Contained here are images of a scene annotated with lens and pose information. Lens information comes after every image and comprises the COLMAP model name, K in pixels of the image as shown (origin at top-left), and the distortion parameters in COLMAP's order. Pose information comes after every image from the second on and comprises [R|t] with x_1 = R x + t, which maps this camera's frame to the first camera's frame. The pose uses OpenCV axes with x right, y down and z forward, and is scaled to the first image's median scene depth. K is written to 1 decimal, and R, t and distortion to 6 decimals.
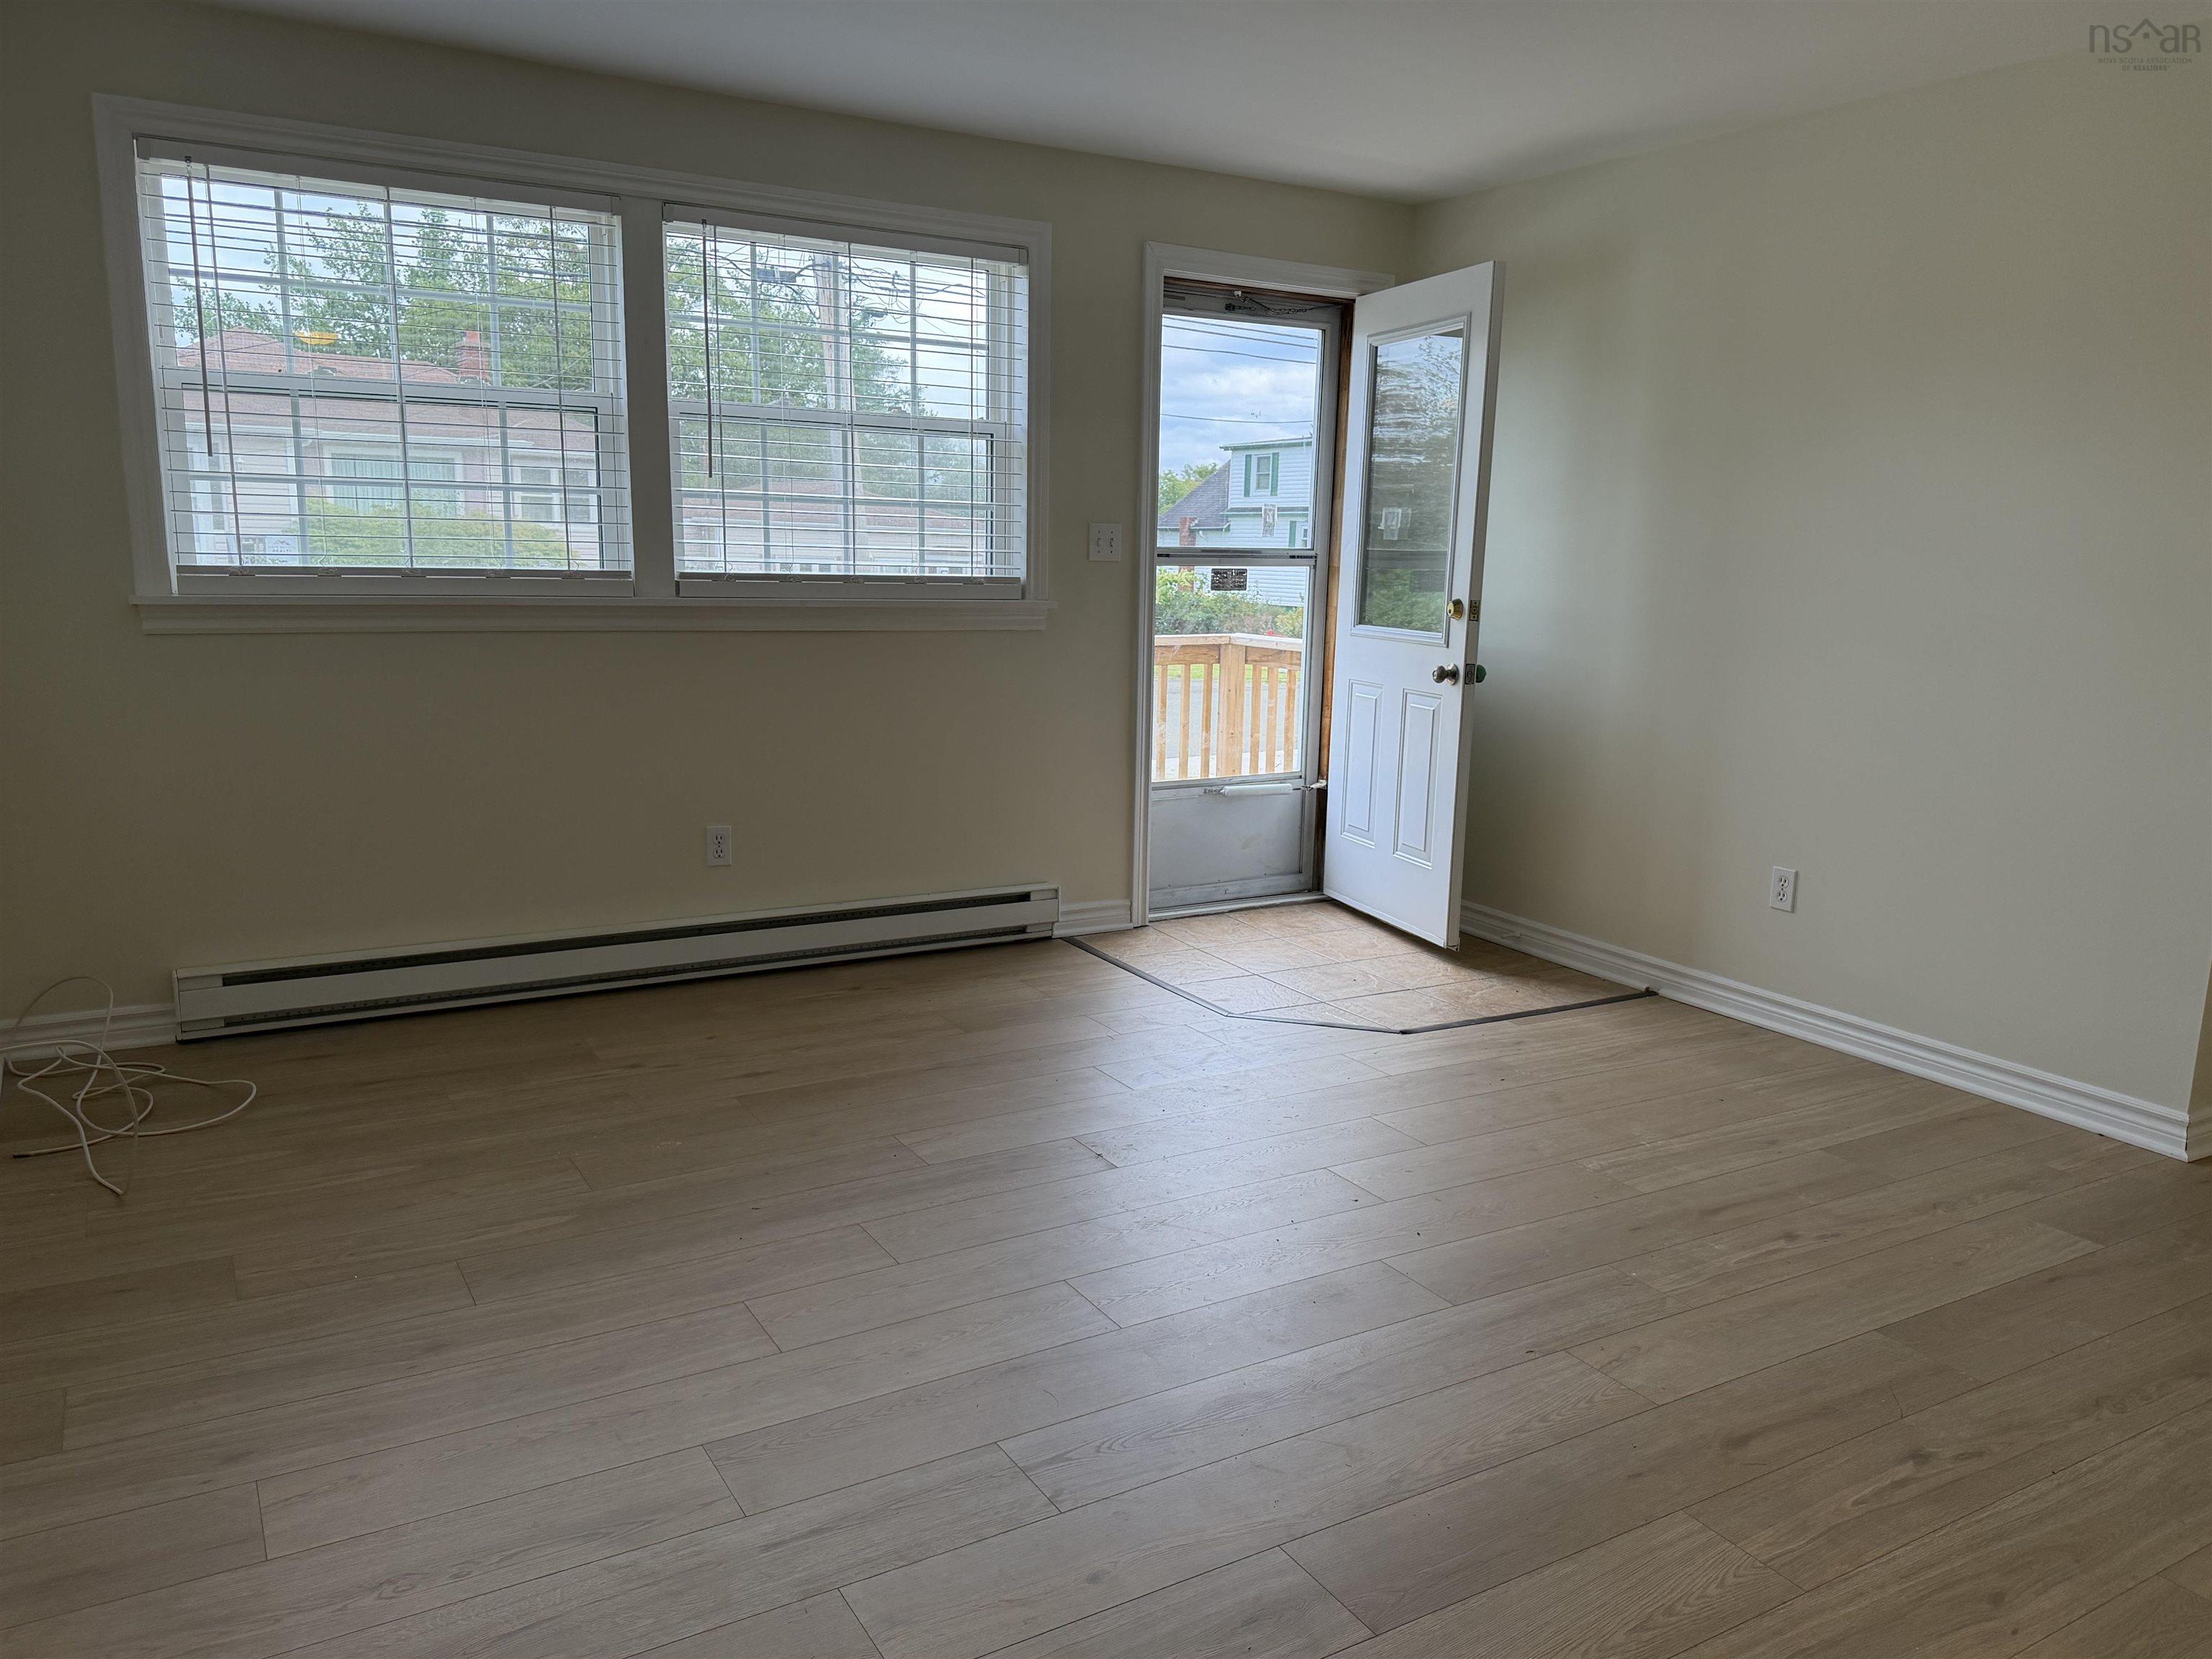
lens RADIAL K [[1595.7, 0, 1113.3], [0, 1595.7, 840.0], [0, 0, 1]] dist [0.091569, -0.118349]
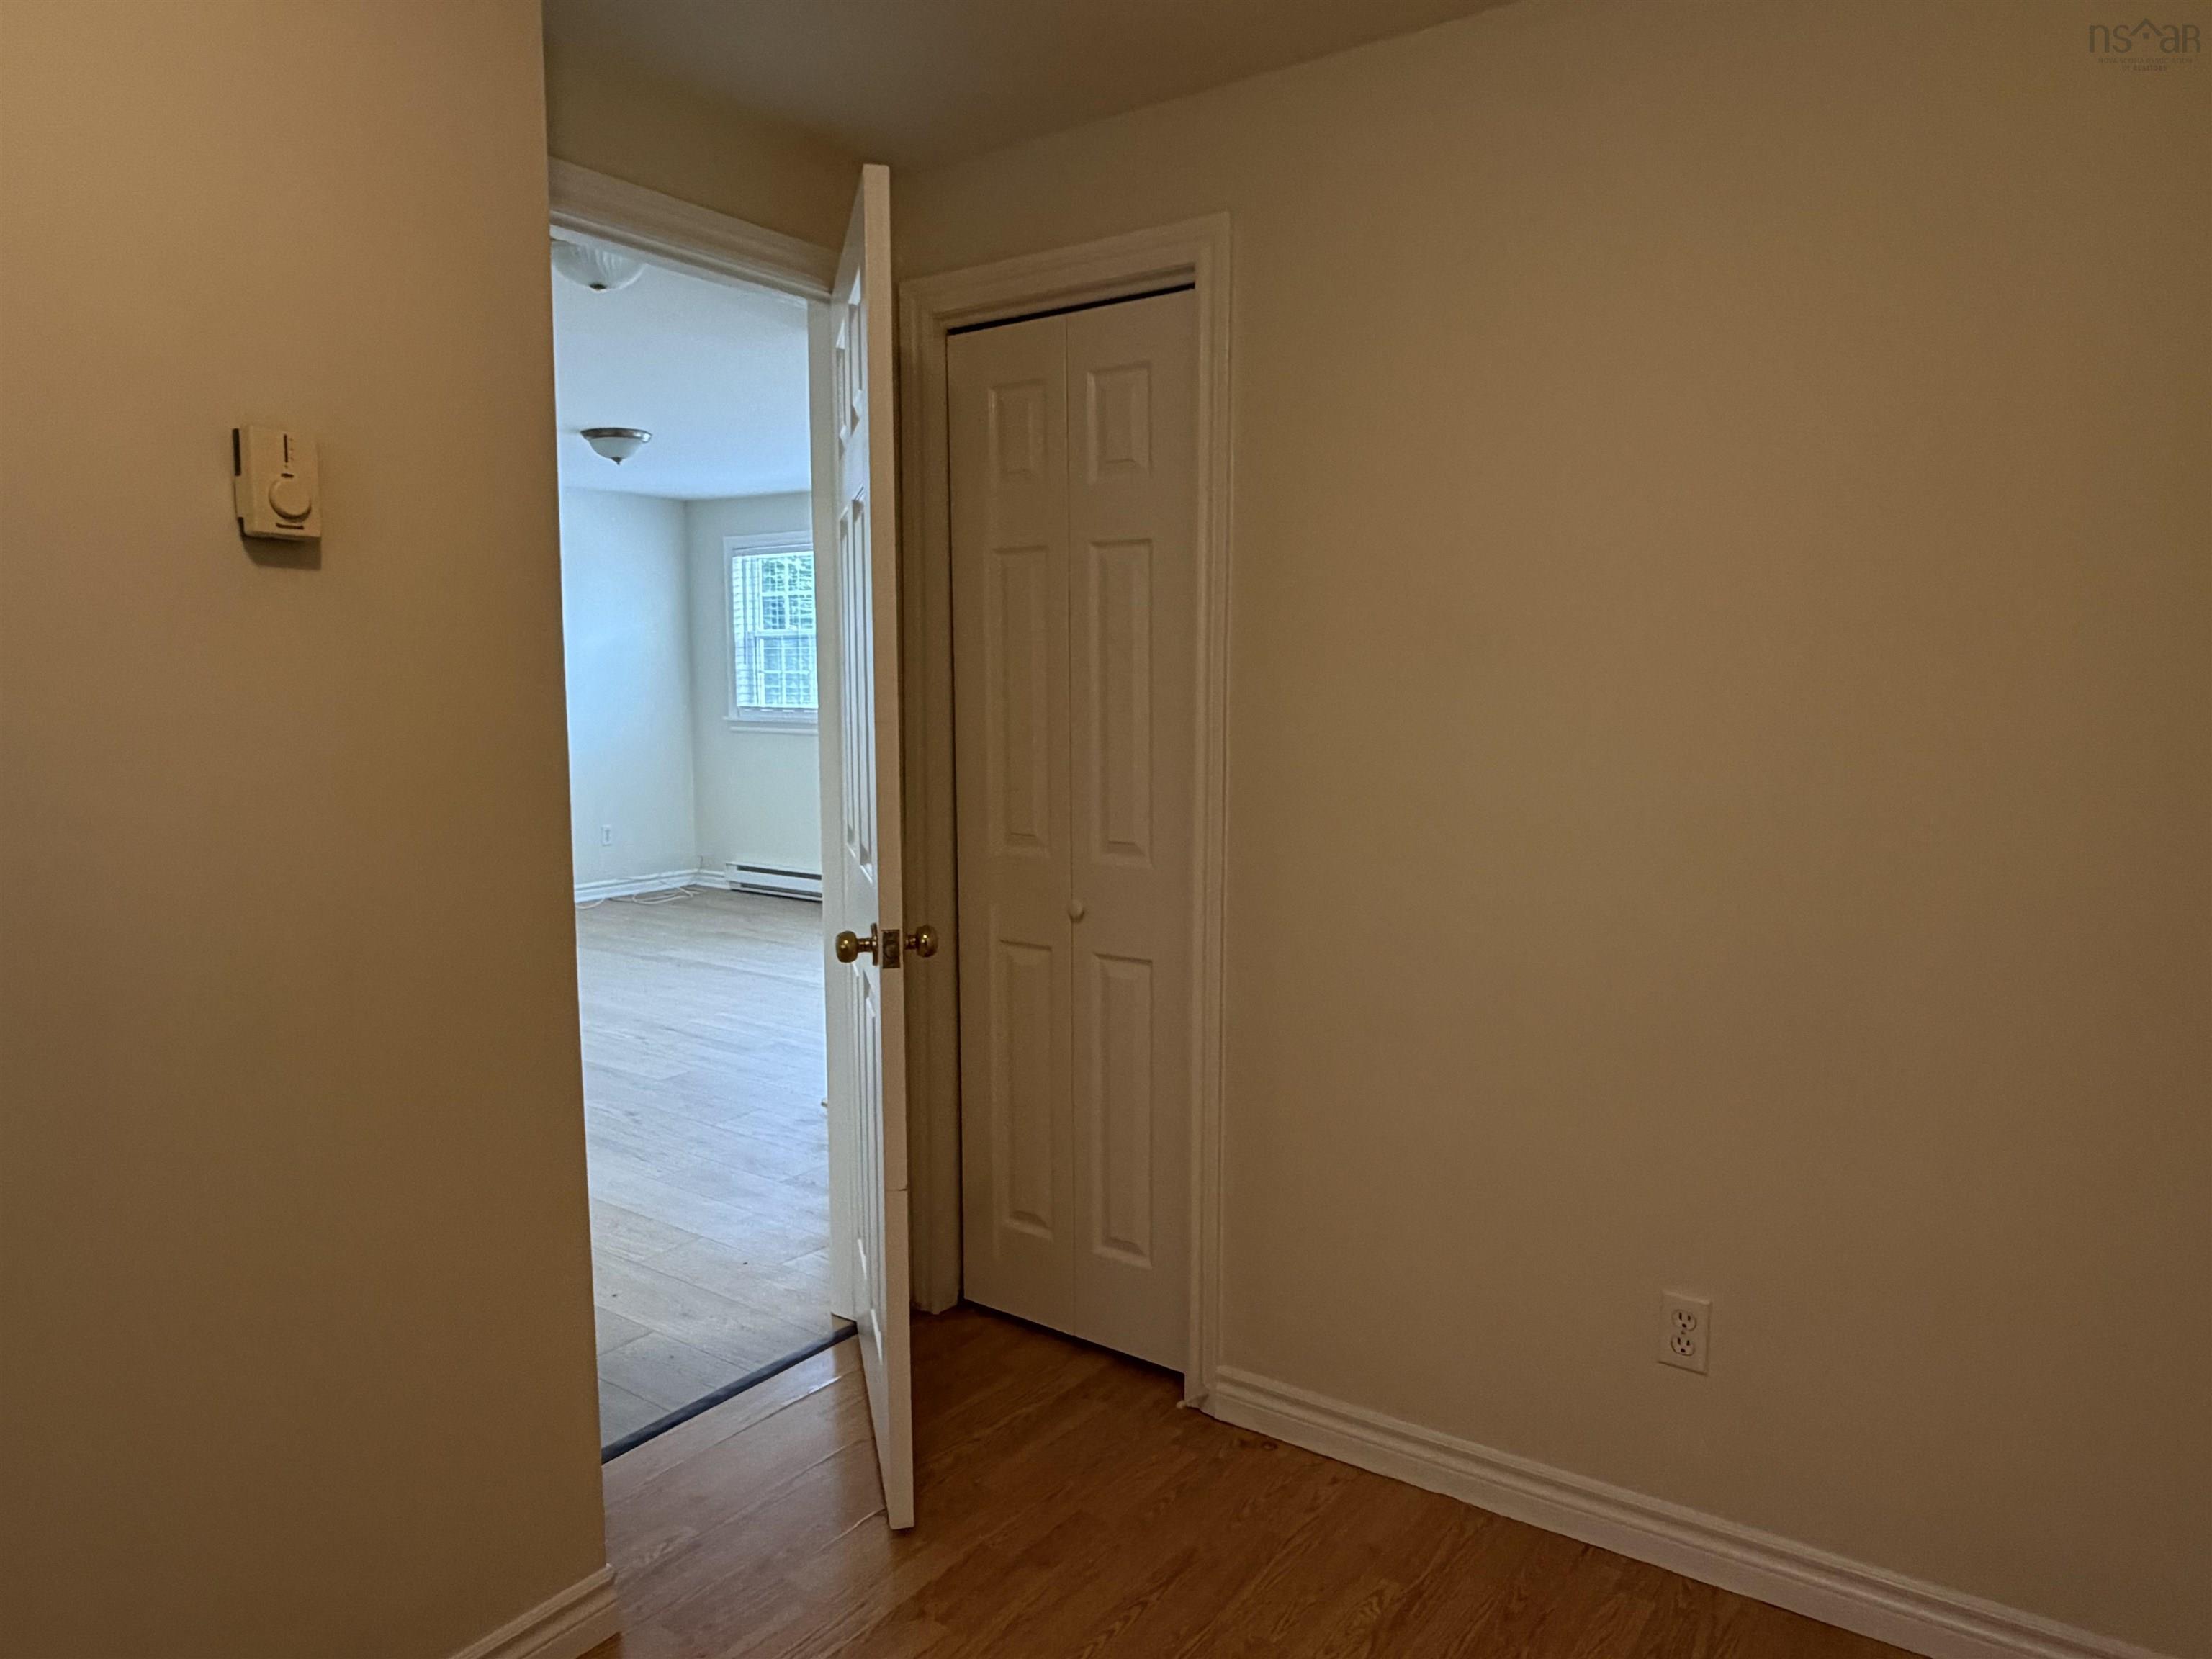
lens RADIAL K [[1449.2, 0, 1106.0], [0, 1449.2, 829.5], [0, 0, 1]] dist [0.003498, 0.000679]
pose [[0.394681, 0.075994, -0.915670, 1.760634], [-0.161516, 0.986794, 0.012279, -0.093457], [0.904511, 0.143049, 0.401743, 0.604165]]
